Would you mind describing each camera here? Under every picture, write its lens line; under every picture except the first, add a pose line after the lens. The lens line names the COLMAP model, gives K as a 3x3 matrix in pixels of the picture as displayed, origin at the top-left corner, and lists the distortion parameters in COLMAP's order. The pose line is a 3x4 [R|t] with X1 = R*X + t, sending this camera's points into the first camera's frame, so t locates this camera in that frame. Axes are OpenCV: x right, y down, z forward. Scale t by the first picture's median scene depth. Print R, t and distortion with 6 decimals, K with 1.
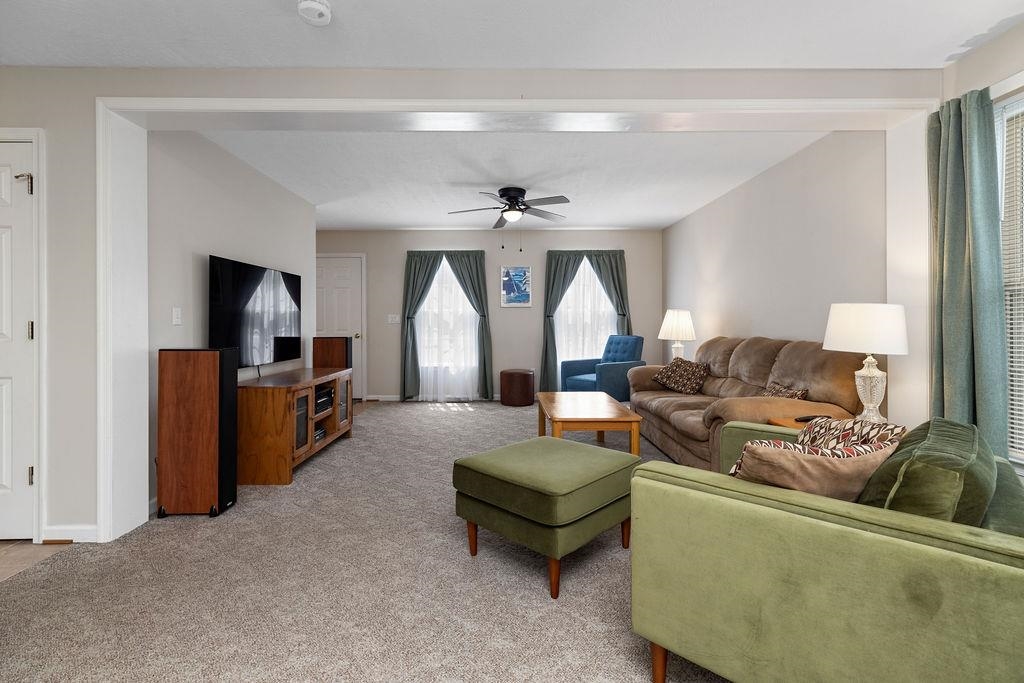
lens RADIAL K [[458.7, 0, 504.9], [0, 458.7, 319.3], [0, 0, 1]] dist [0.000254, -0.000251]
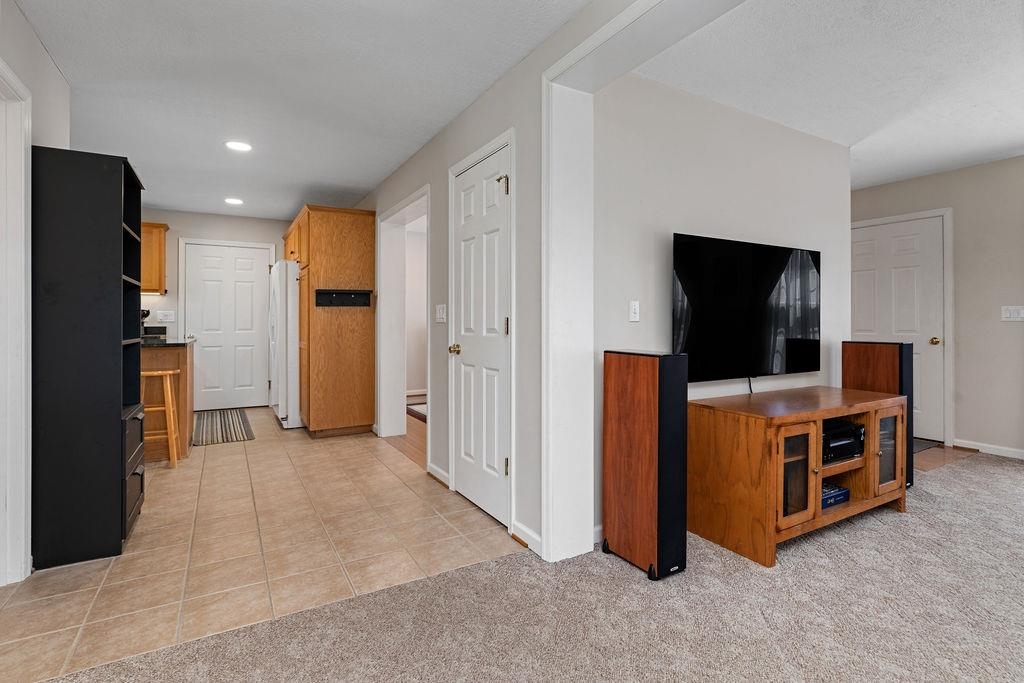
lens RADIAL K [[495.7, 0, 513.8], [0, 495.7, 321.0], [0, 0, 1]] dist [-0.001307, 0.000154]
pose [[0.497820, 0.004573, -0.867268, -0.047154], [0.003644, 0.999966, 0.007364, 0.003707], [0.867273, -0.006826, 0.497786, 0.378913]]
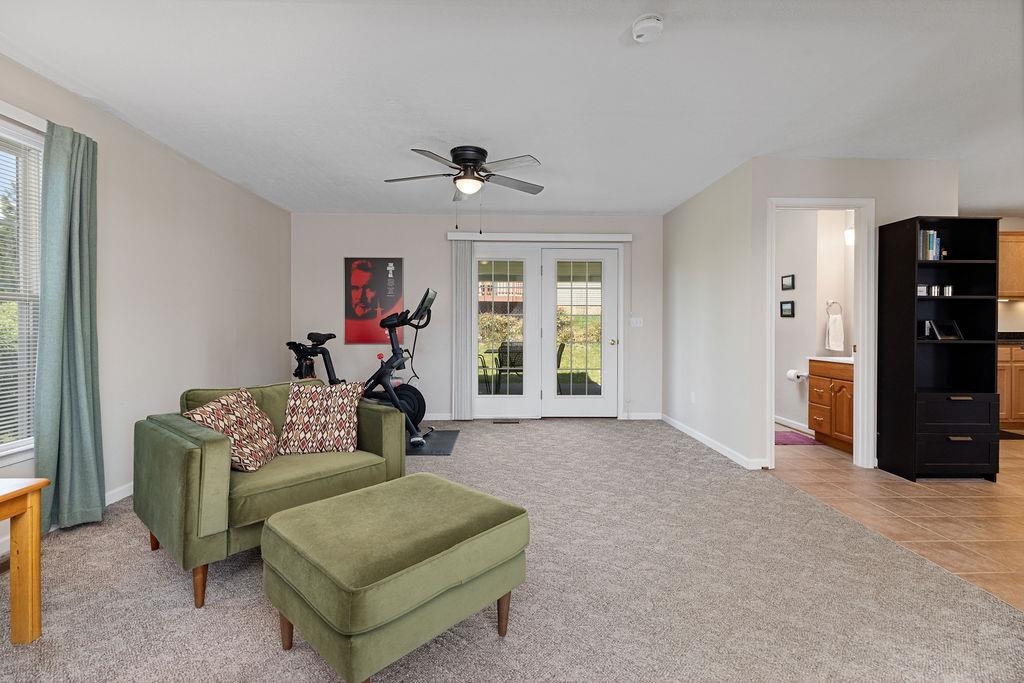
lens RADIAL K [[458.7, 0, 502.4], [0, 458.7, 325.7], [0, 0, 1]] dist [0.000254, -0.000251]
pose [[-0.999991, 0.003082, -0.002930, -0.048986], [0.003090, 0.999991, -0.002761, 0.003561], [0.002922, -0.002770, -0.999992, 1.365481]]
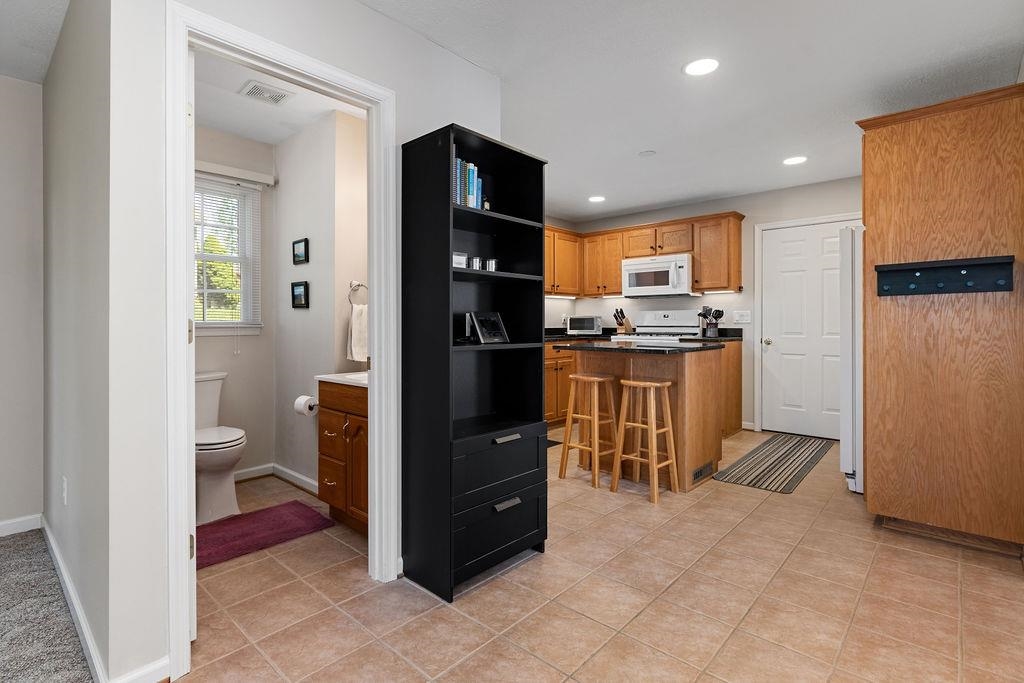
lens RADIAL K [[490.9, 0, 508.5], [0, 490.9, 323.0], [0, 0, 1]] dist [-0.001455, -0.000859]
pose [[-0.682450, 0.006848, -0.730900, -0.642951], [0.009592, 0.999954, 0.000412, 0.008174], [0.730869, -0.006729, -0.682484, 0.744190]]
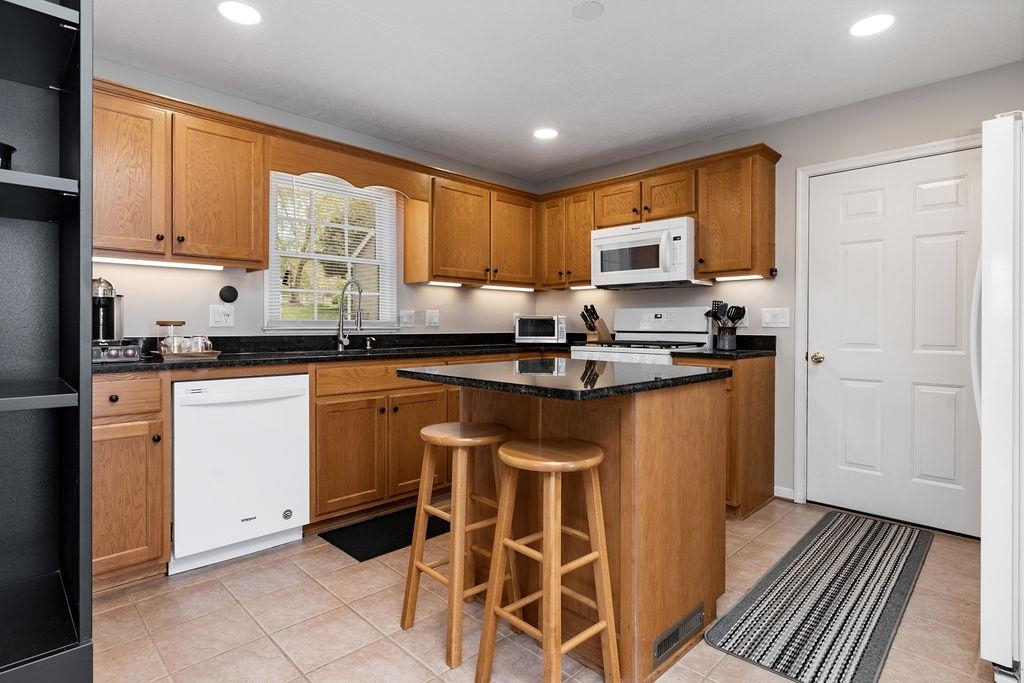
lens RADIAL K [[517.6, 0, 511.6], [0, 517.6, 327.5], [0, 0, 1]] dist [-0.005624, 0.001305]
pose [[-0.716467, 0.006940, -0.697587, -1.269189], [0.005501, 0.999976, 0.004298, 0.008866], [0.697600, -0.000758, -0.716487, 0.572564]]
